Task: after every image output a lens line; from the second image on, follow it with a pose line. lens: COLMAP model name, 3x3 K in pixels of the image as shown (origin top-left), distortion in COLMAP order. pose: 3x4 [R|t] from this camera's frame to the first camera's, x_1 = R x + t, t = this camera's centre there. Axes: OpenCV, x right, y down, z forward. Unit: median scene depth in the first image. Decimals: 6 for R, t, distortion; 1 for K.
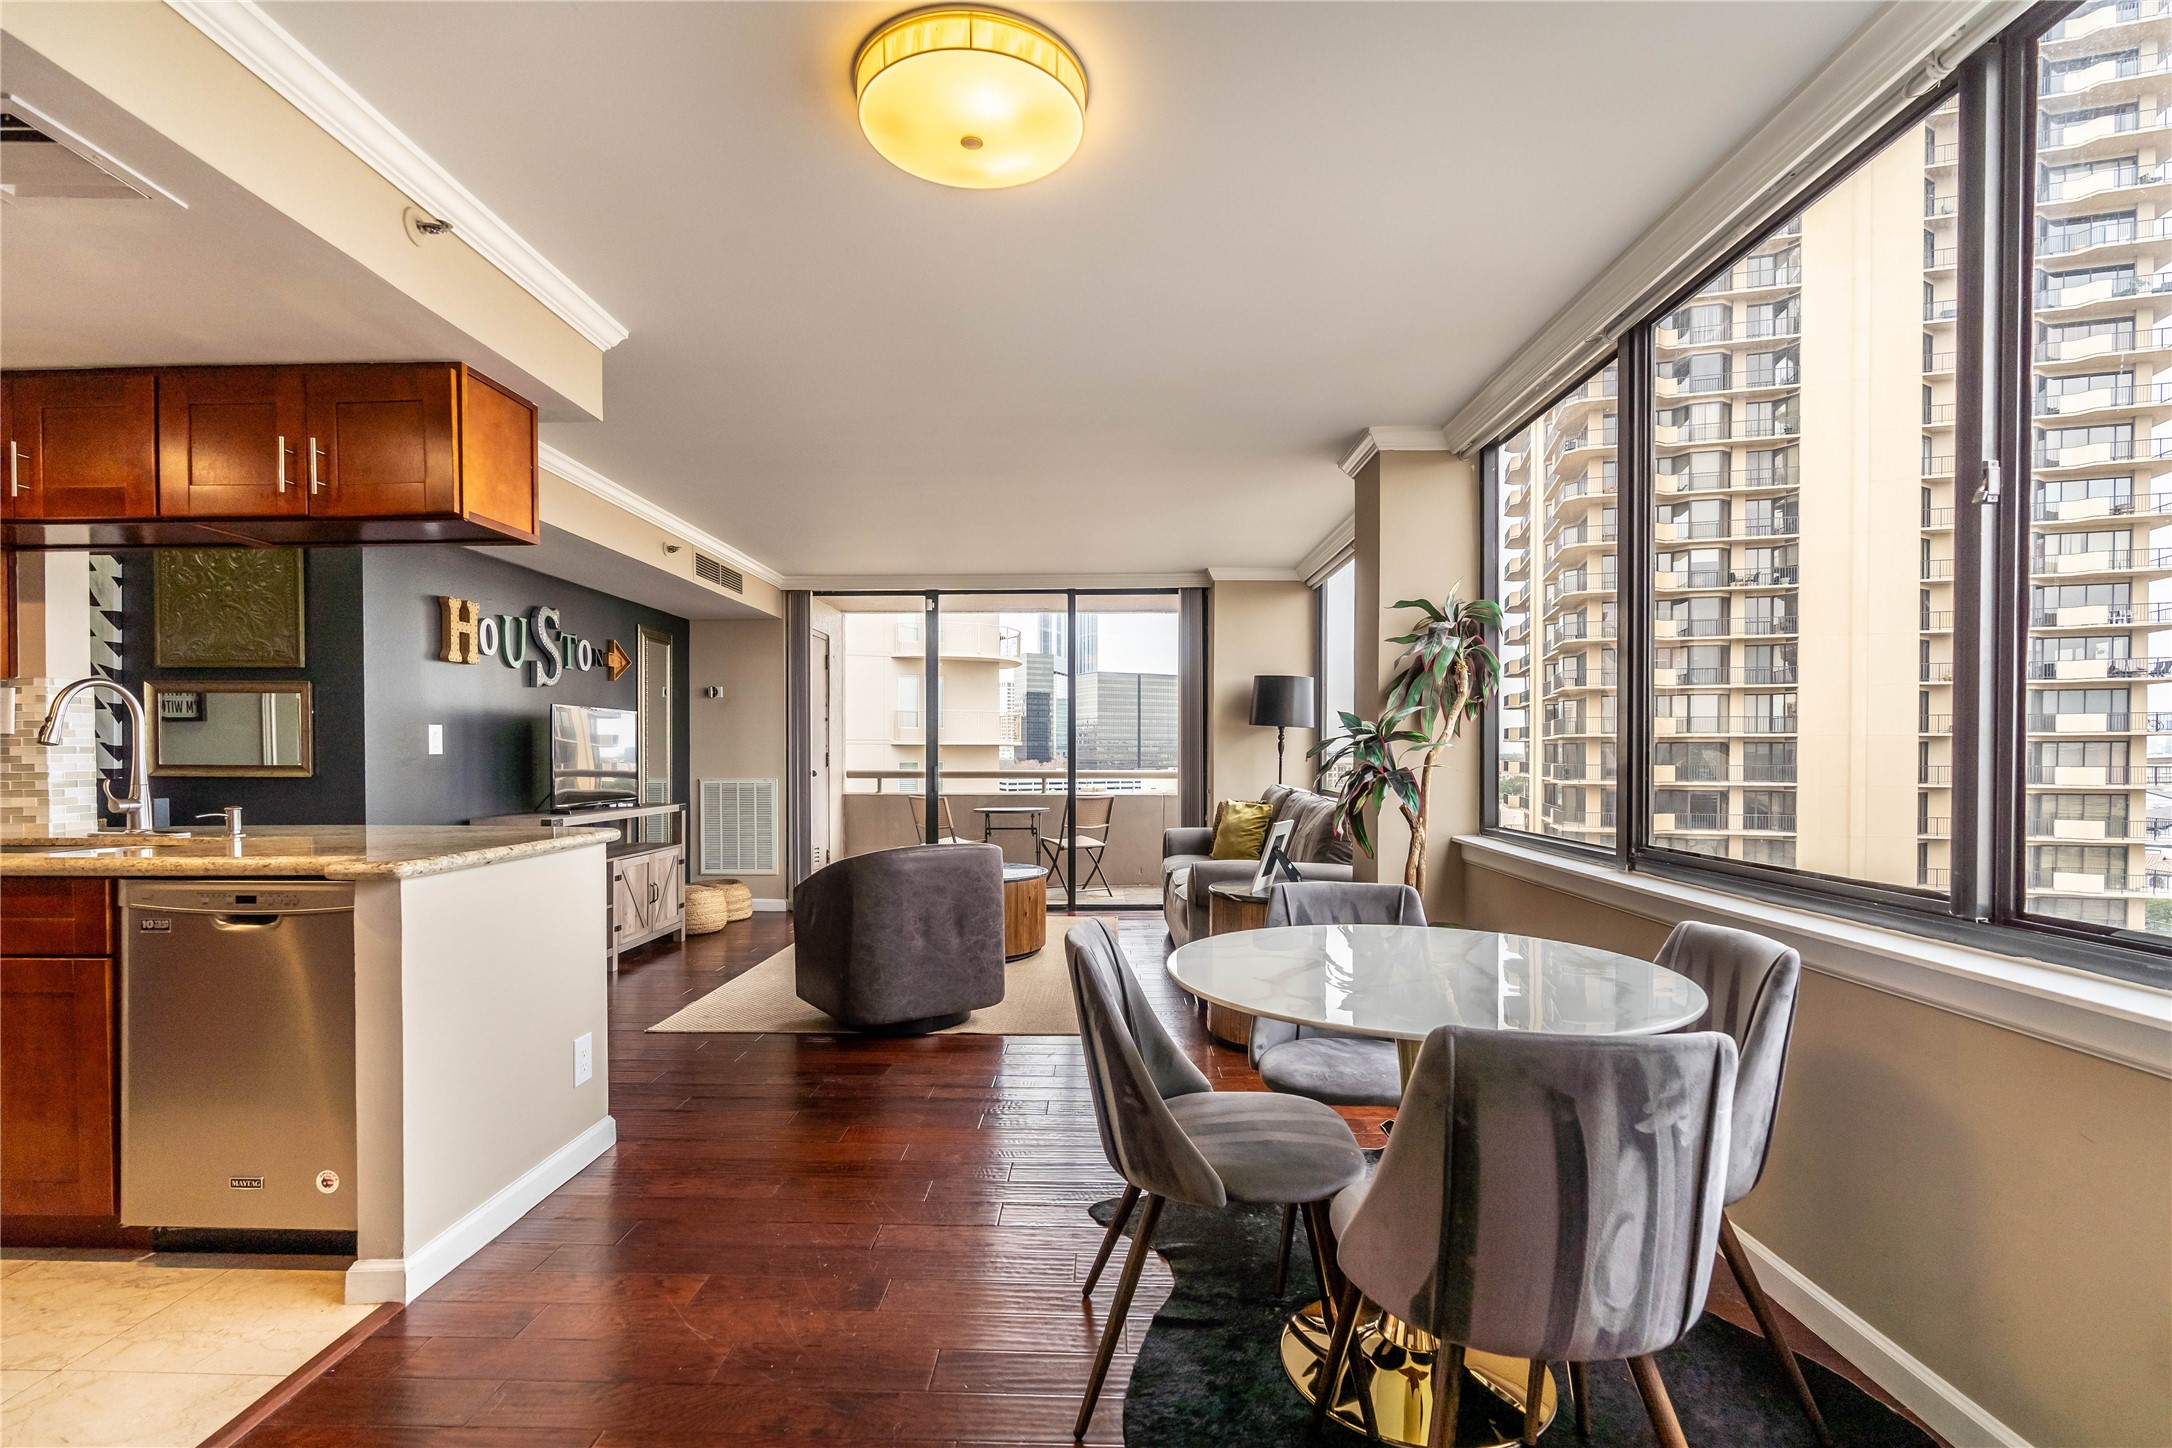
lens RADIAL K [[1006.1, 0, 1082.0], [0, 1006.1, 780.0], [0, 0, 1]] dist [-0.000091, 0.000302]
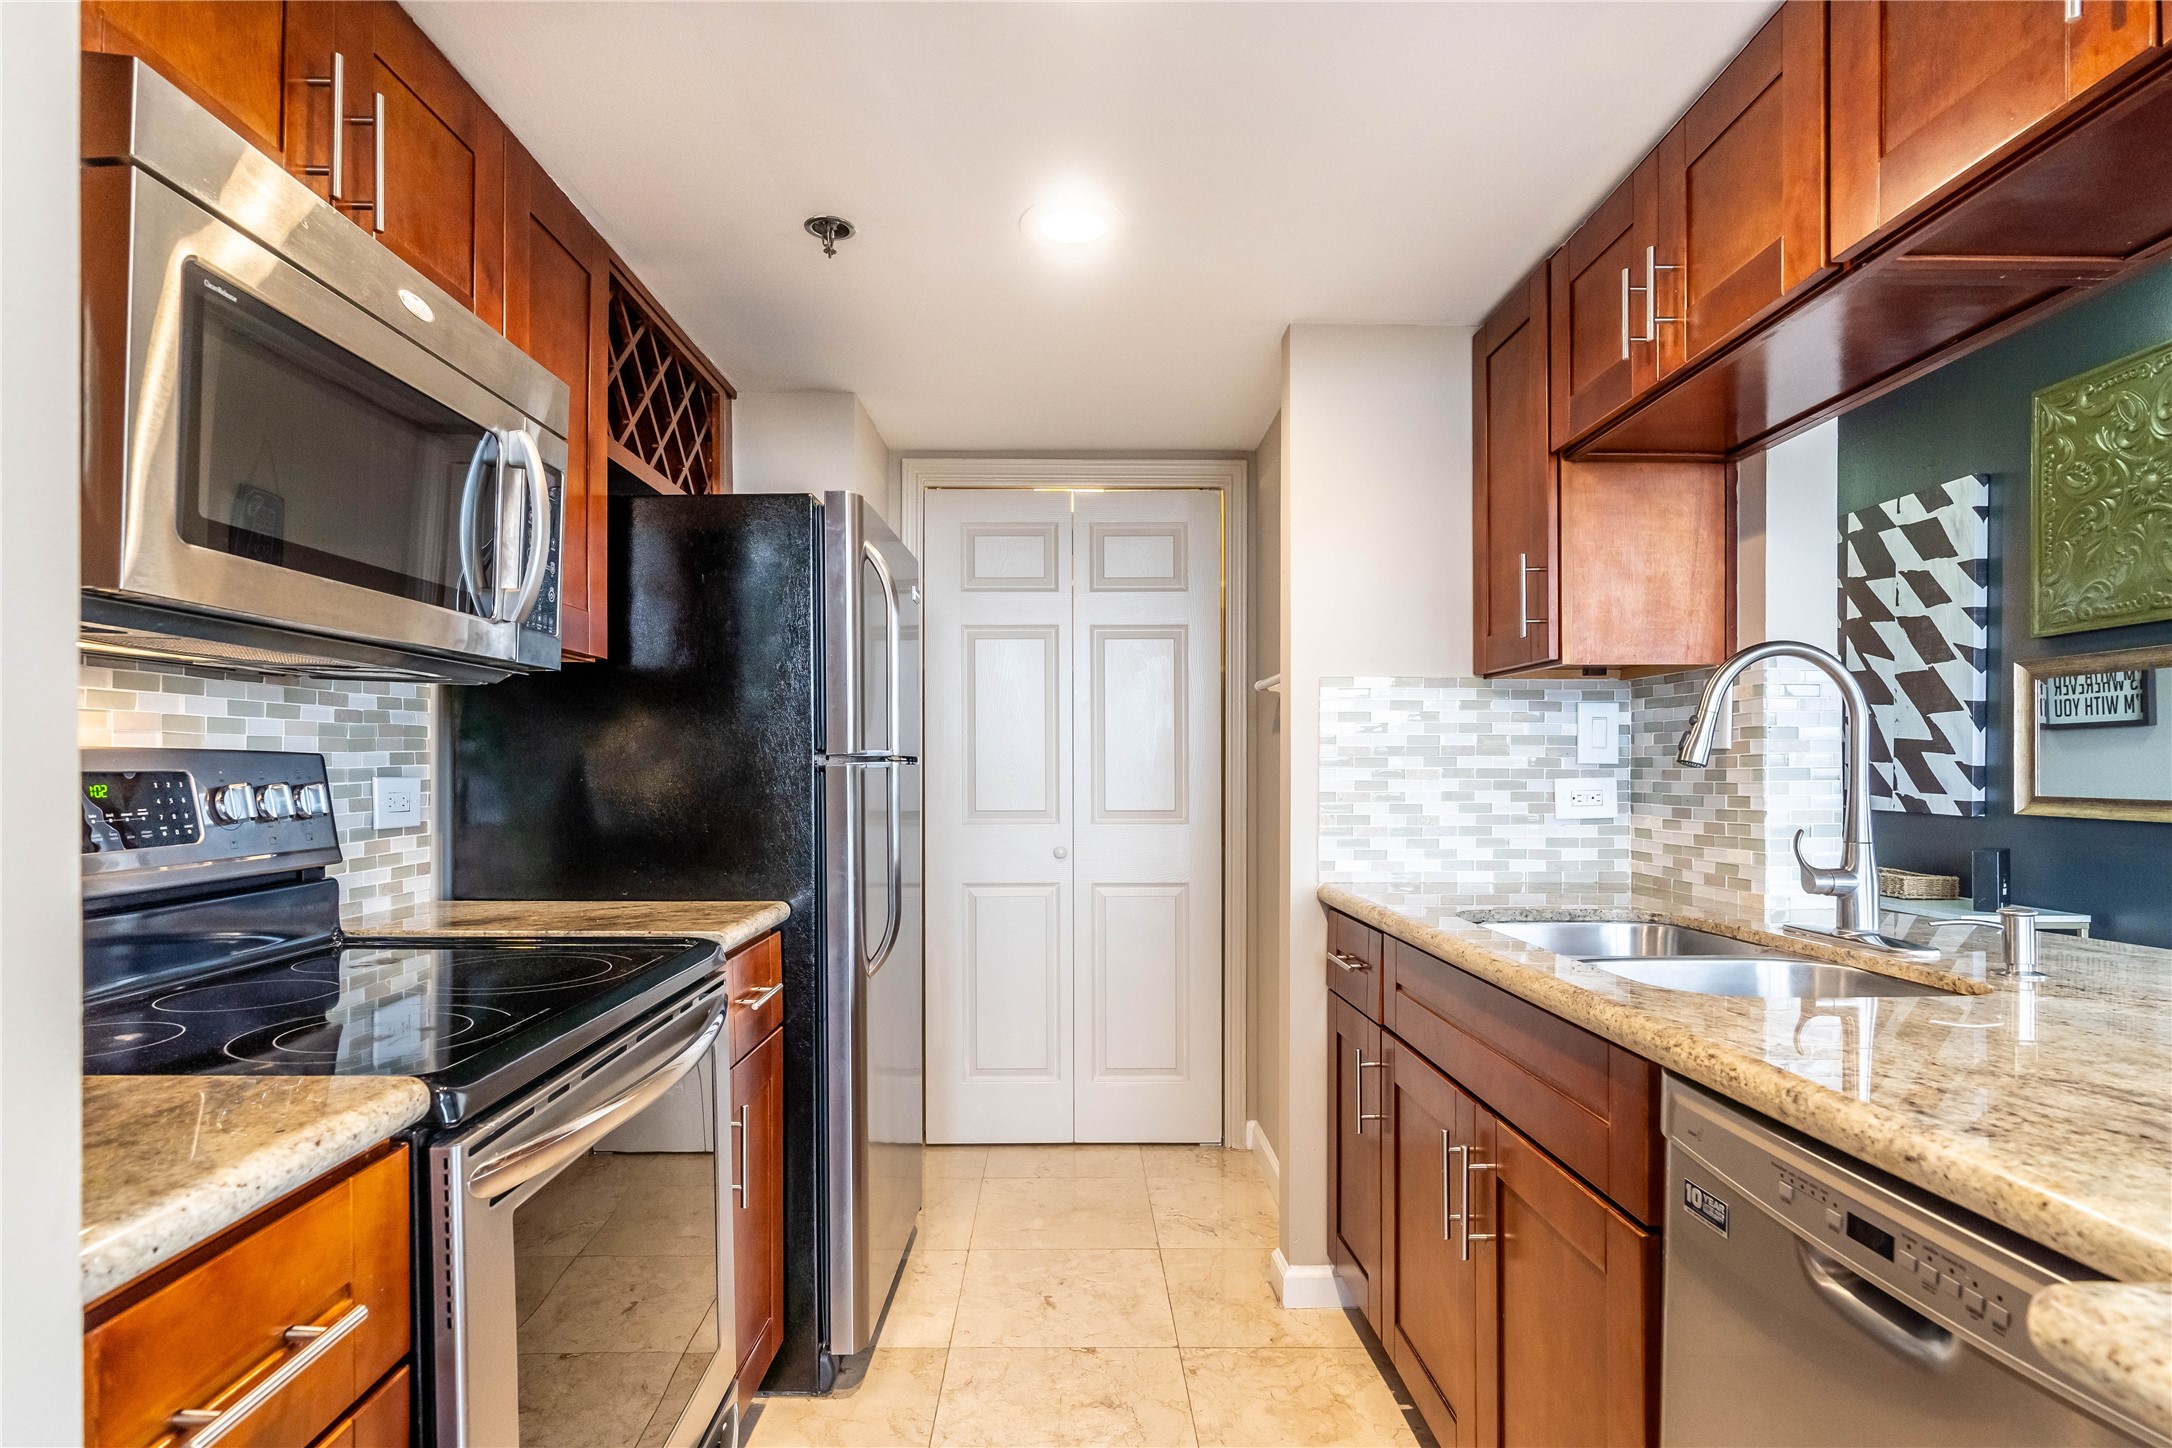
lens RADIAL K [[1101.6, 0, 1081.4], [0, 1101.6, 776.7], [0, 0, 1]] dist [-0.005151, 0.000295]
pose [[0.029275, 0.000712, -0.999571, -0.266617], [-0.025186, 0.999683, -0.000025, -0.012446], [0.999254, 0.025176, 0.029284, 0.402550]]
